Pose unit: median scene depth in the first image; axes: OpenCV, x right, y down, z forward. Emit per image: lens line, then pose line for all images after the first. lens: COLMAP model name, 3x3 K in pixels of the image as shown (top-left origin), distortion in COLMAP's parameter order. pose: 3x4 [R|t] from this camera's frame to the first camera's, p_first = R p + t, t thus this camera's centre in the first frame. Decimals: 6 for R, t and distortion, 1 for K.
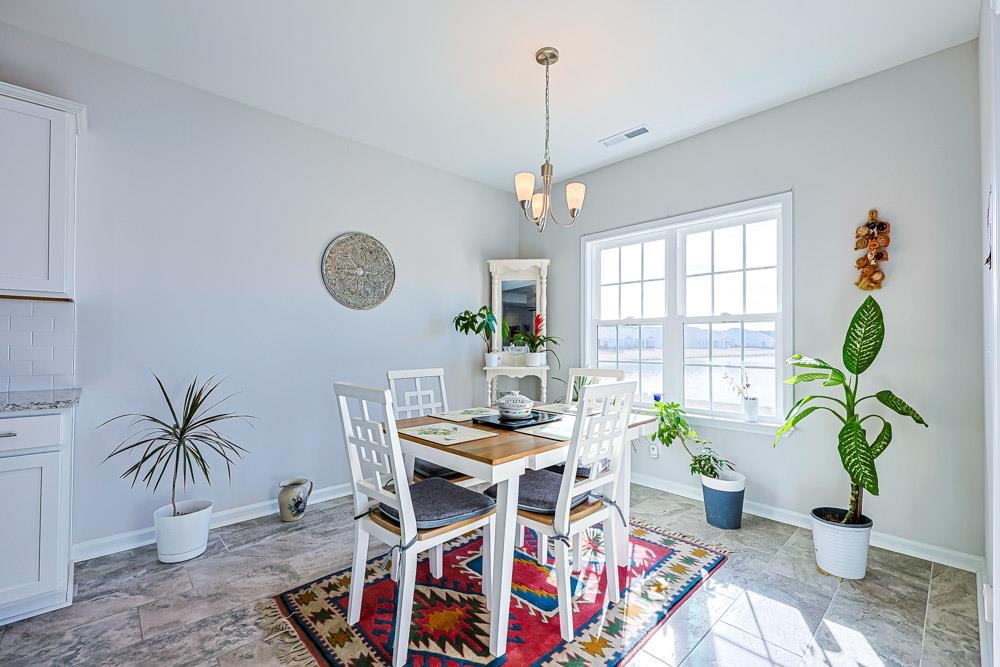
lens RADIAL K [[431.5, 0, 504.1], [0, 431.5, 339.7], [0, 0, 1]] dist [0.000209, 0.000227]
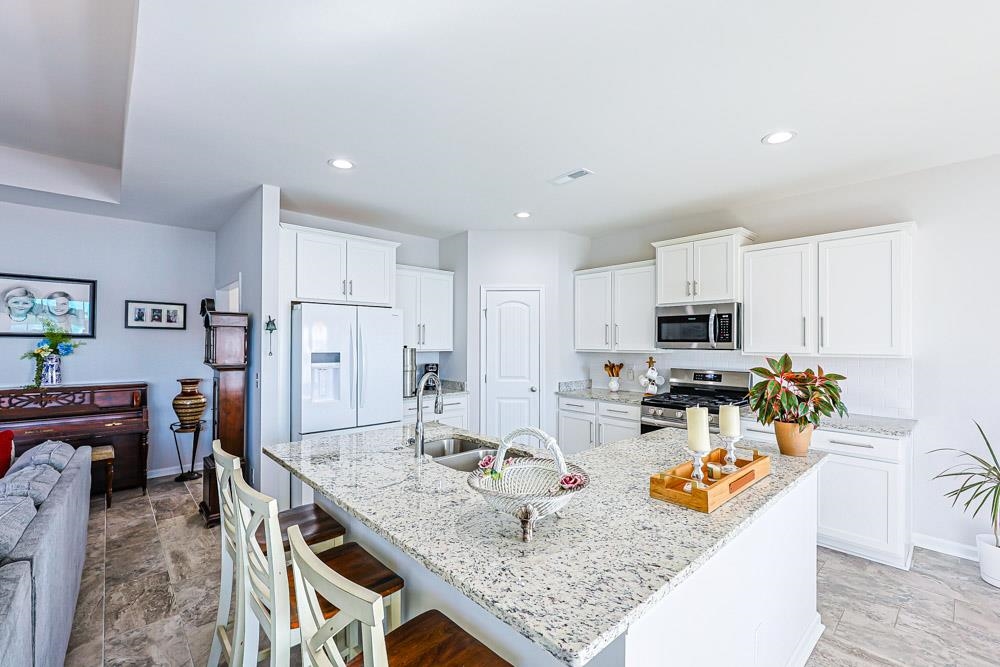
lens RADIAL K [[431.5, 0, 504.3], [0, 431.5, 336.4], [0, 0, 1]] dist [0.000209, 0.000227]
pose [[-0.005533, -0.007884, -0.999954, 0.439937], [0.009438, 0.999924, -0.007936, -0.170237], [0.999940, -0.009482, -0.005458, -0.329363]]
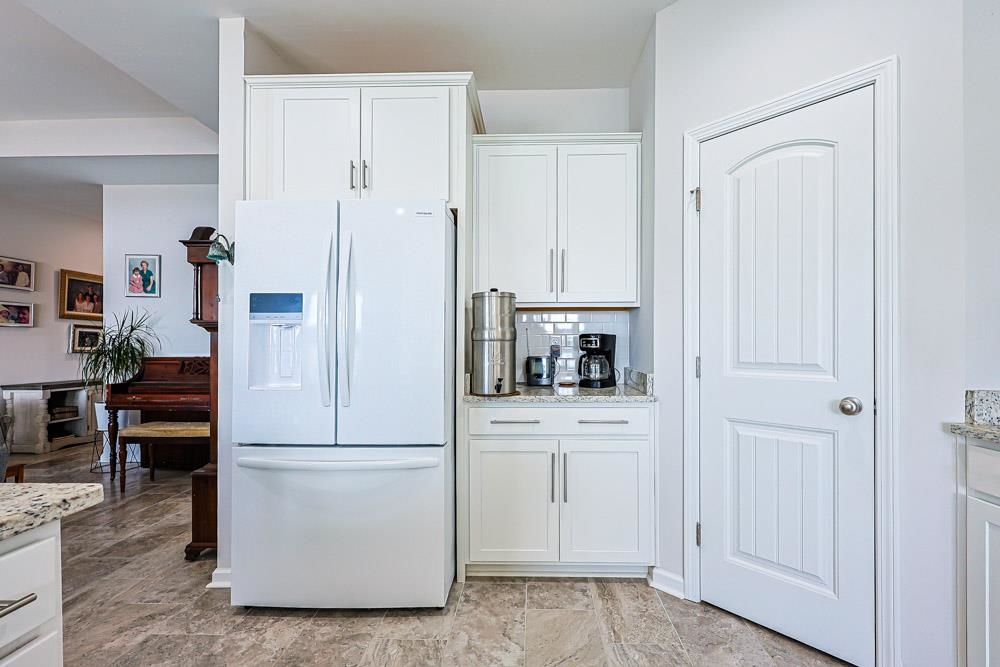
lens RADIAL K [[431.5, 0, 523.1], [0, 431.5, 342.9], [0, 0, 1]] dist [0.000209, 0.000227]
pose [[-0.703596, 0.007122, -0.710564, -1.020741], [0.015158, 0.999873, -0.004987, -0.010325], [0.710438, -0.014279, -0.703614, -0.062377]]
